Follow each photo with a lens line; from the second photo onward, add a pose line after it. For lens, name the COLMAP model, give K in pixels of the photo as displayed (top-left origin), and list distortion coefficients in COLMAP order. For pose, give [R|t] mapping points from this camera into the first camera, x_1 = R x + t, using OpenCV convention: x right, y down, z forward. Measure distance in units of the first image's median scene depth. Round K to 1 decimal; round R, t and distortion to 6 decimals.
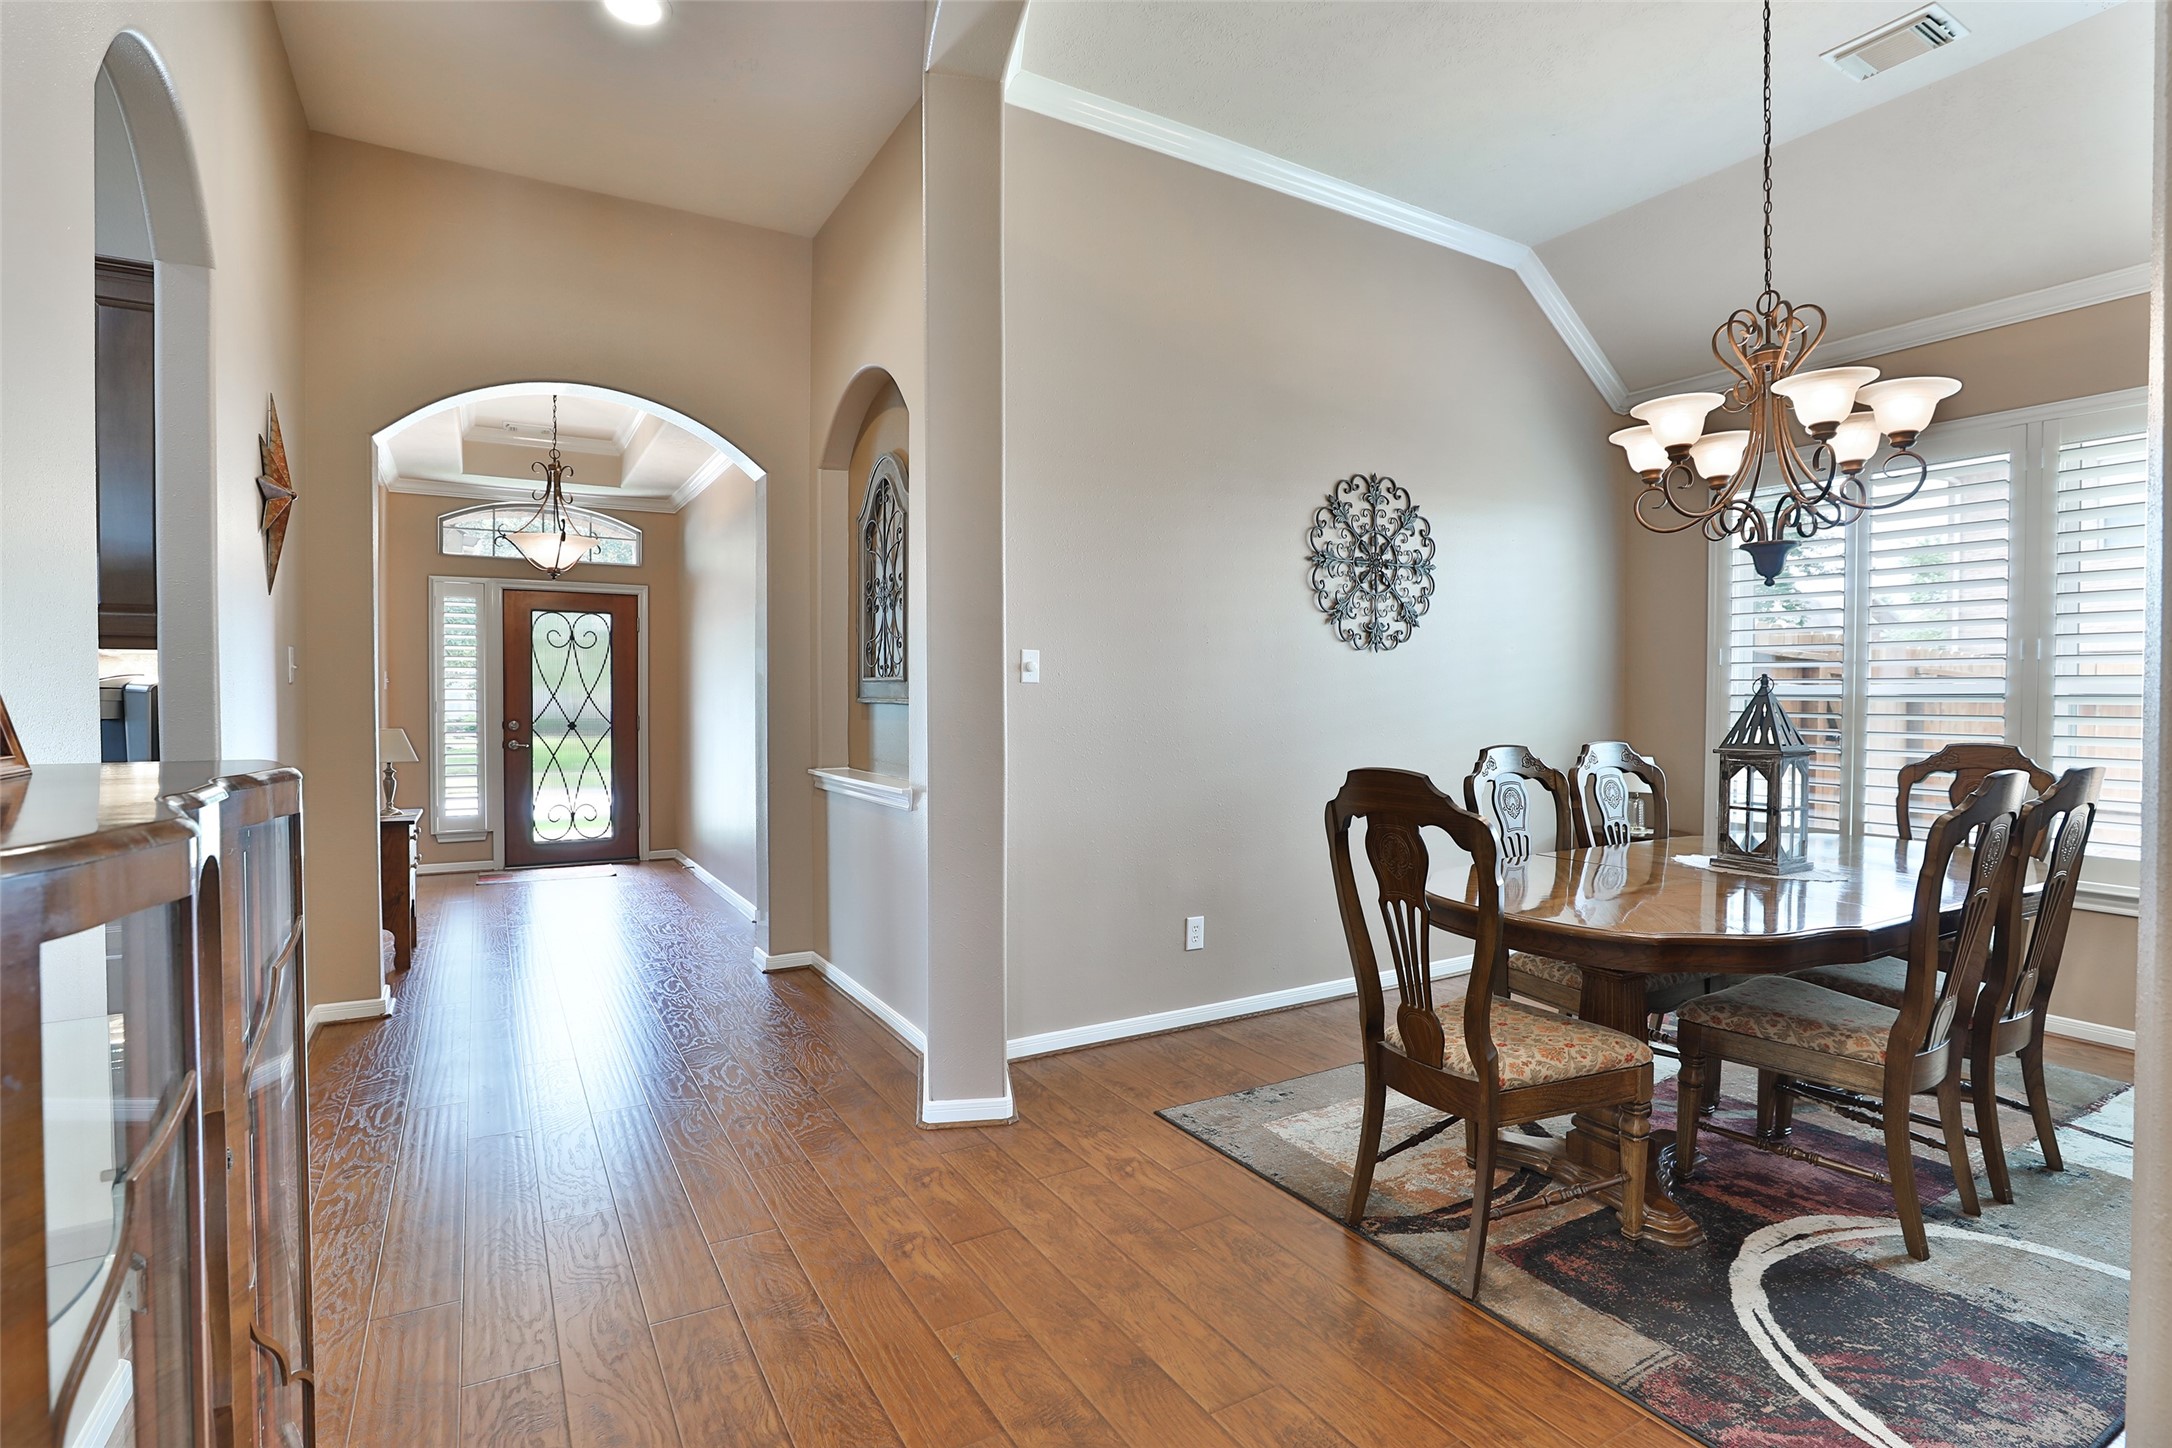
lens RADIAL K [[1045.4, 0, 1085.3], [0, 1045.4, 716.2], [0, 0, 1]] dist [-0.038650, 0.008757]
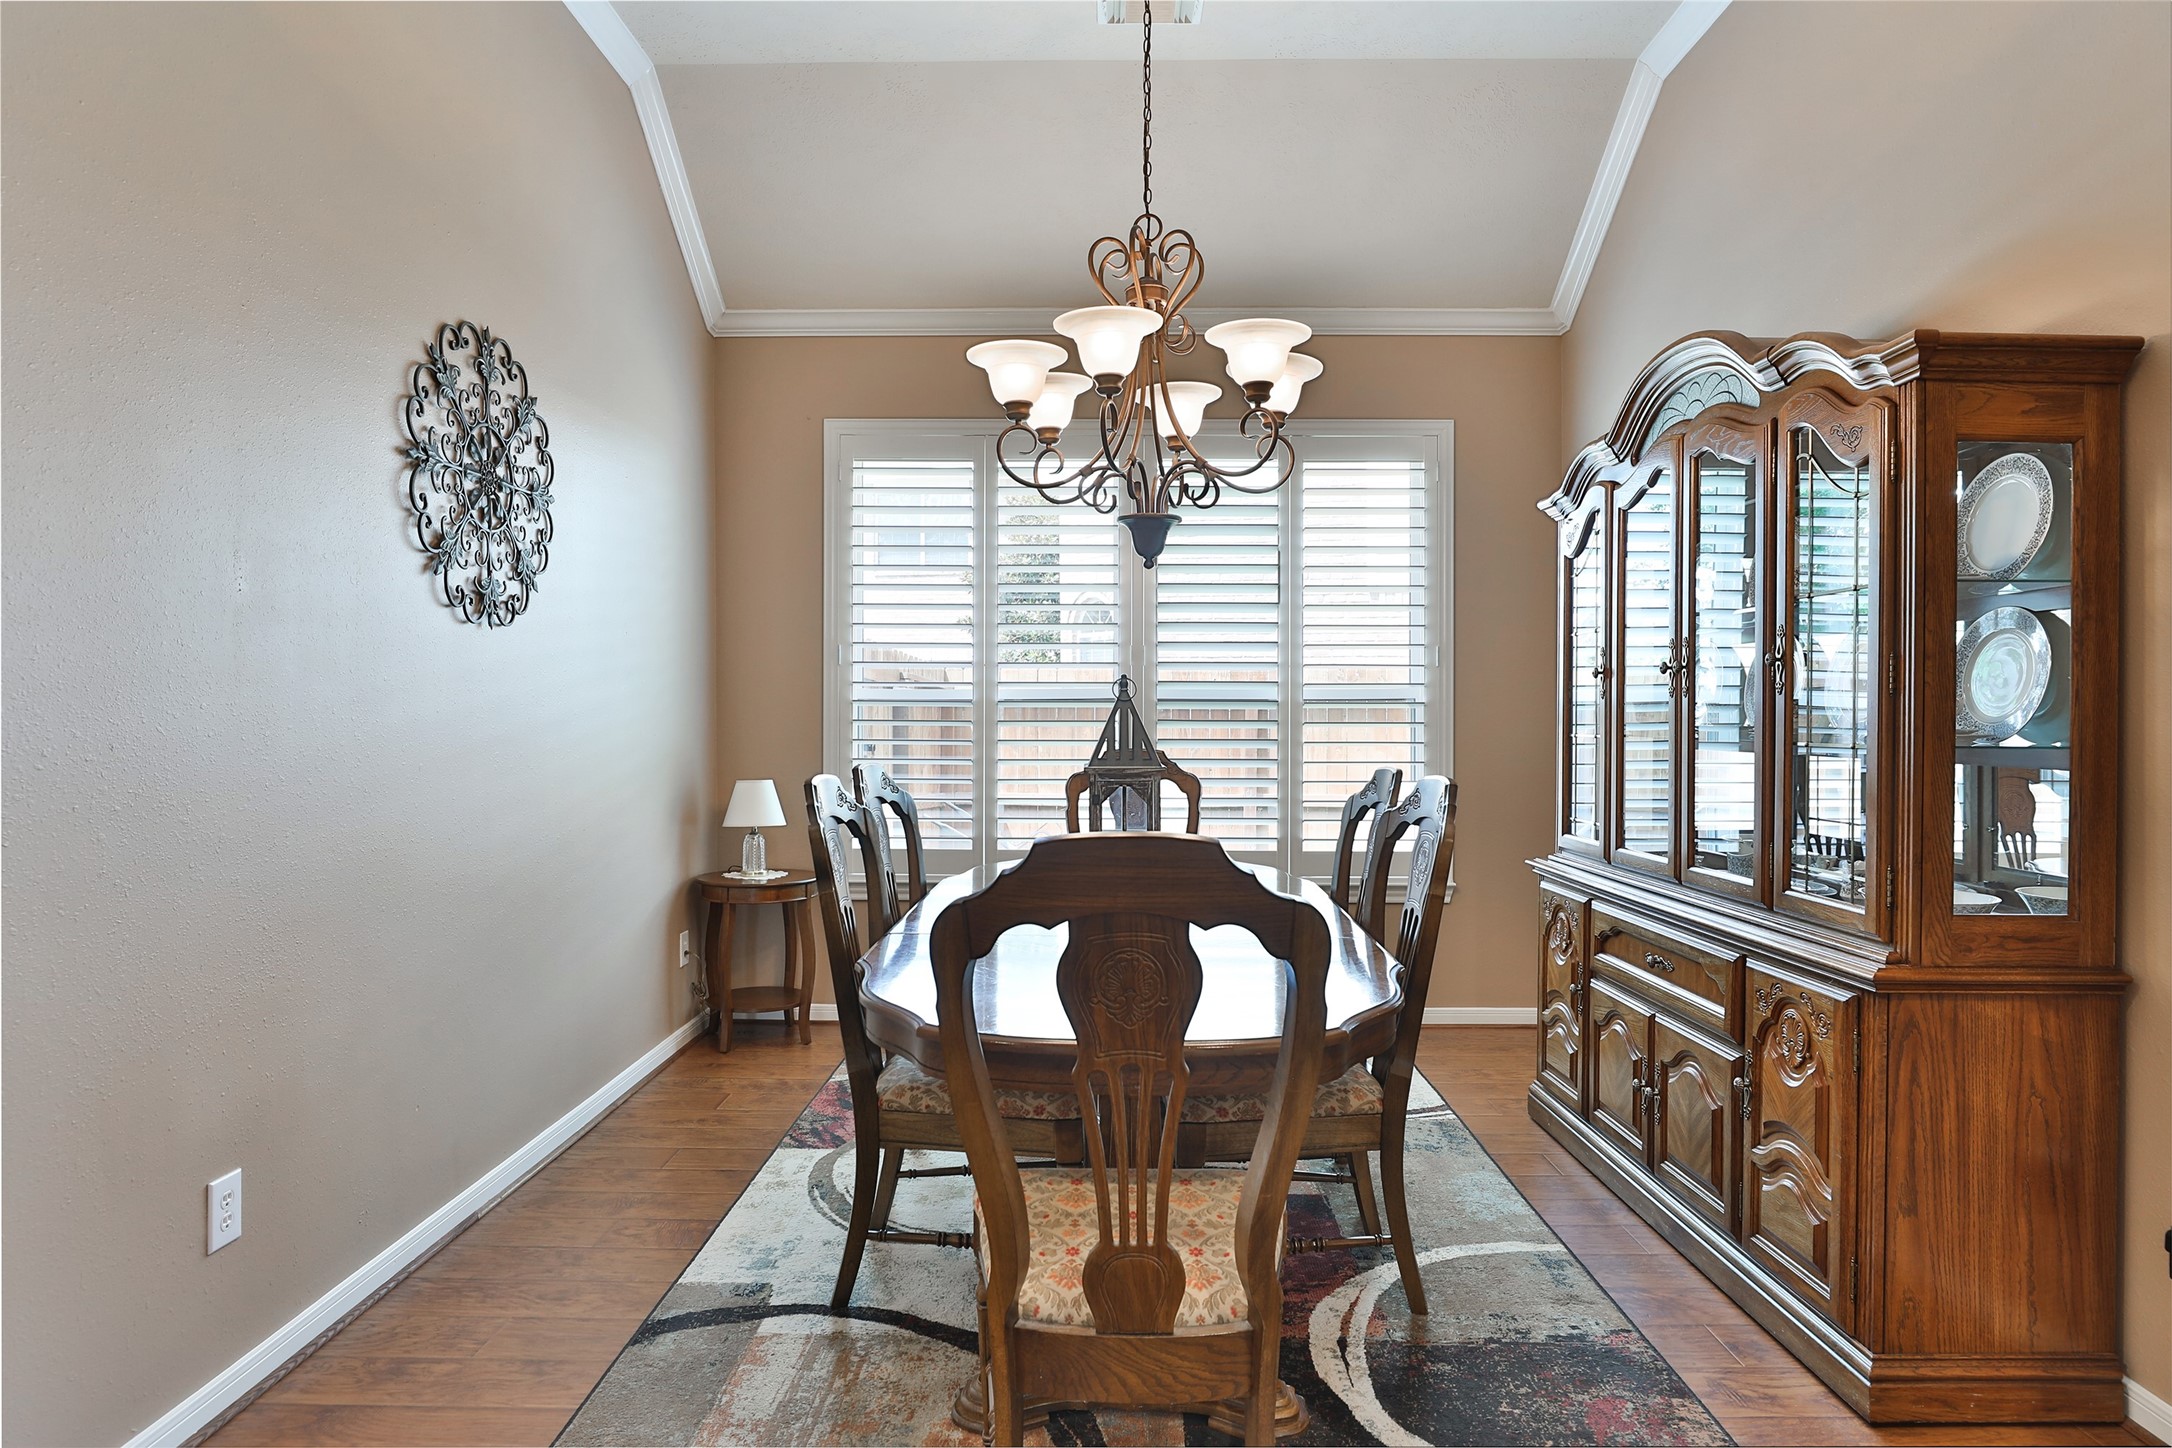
lens RADIAL K [[1237.0, 0, 1087.6], [0, 1237.0, 713.8], [0, 0, 1]] dist [-0.027785, 0.010991]
pose [[0.519958, -0.009441, 0.854140, -0.149238], [0.018607, 0.999827, -0.000276, -0.006706], [-0.853989, 0.016036, 0.520043, 0.360607]]
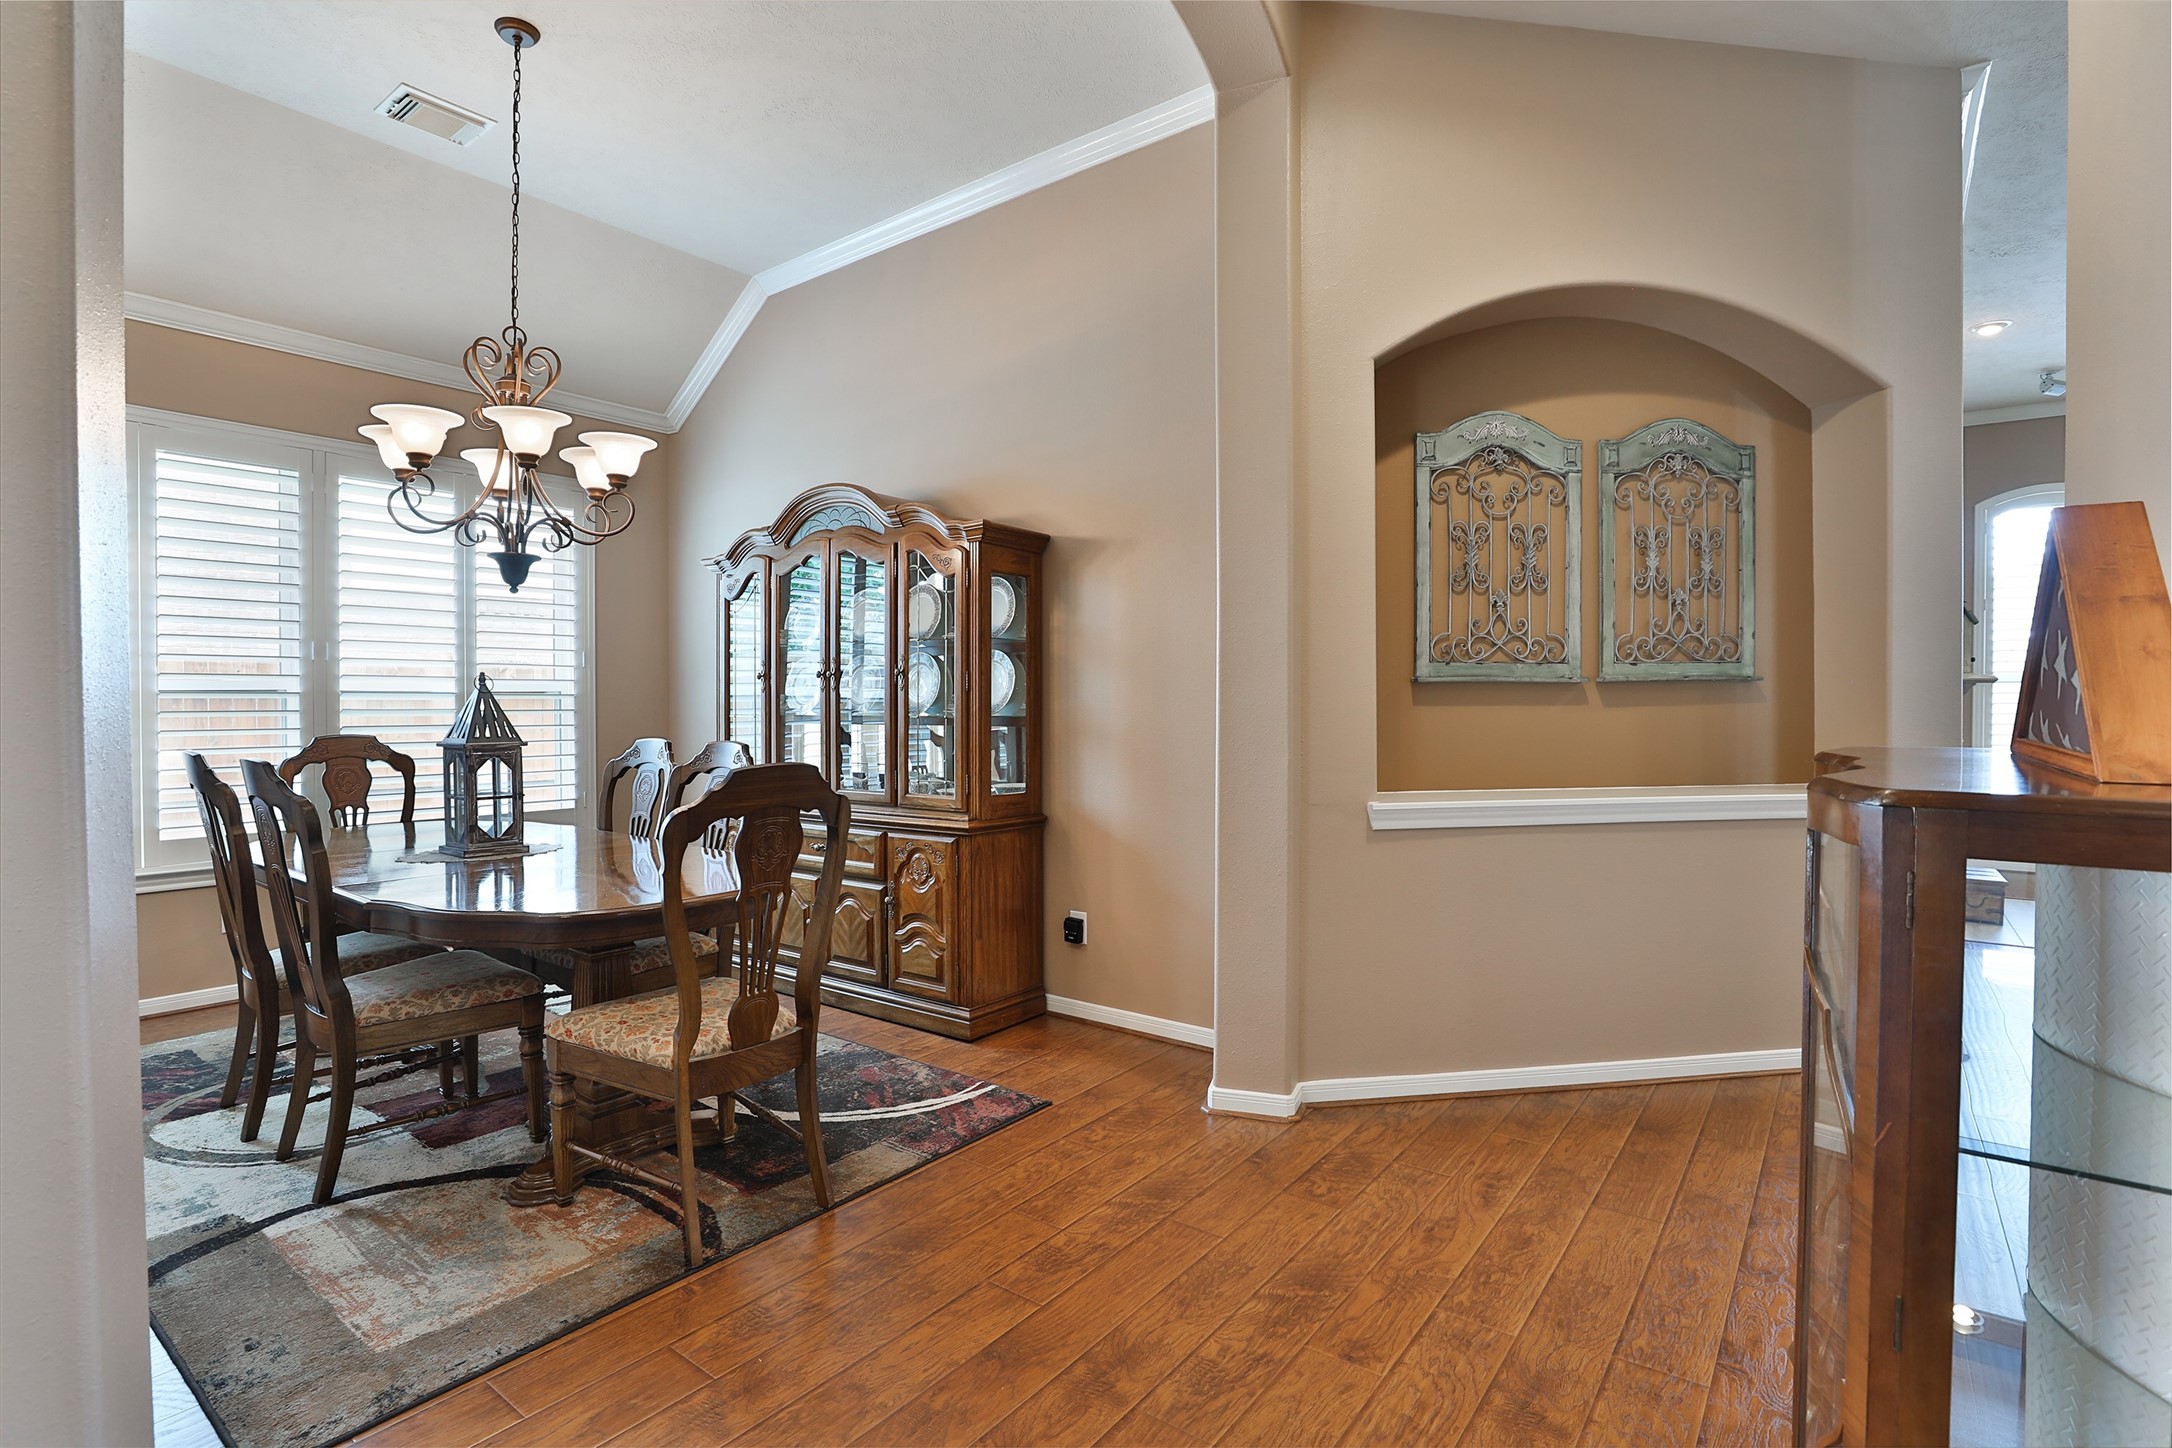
lens RADIAL K [[1045.4, 0, 1096.6], [0, 1045.4, 710.3], [0, 0, 1]] dist [-0.038650, 0.008757]
pose [[-0.383233, -0.014964, 0.923530, -0.416049], [0.015836, 0.999615, 0.022769, -0.011155], [-0.923516, 0.023351, -0.382849, 0.584369]]
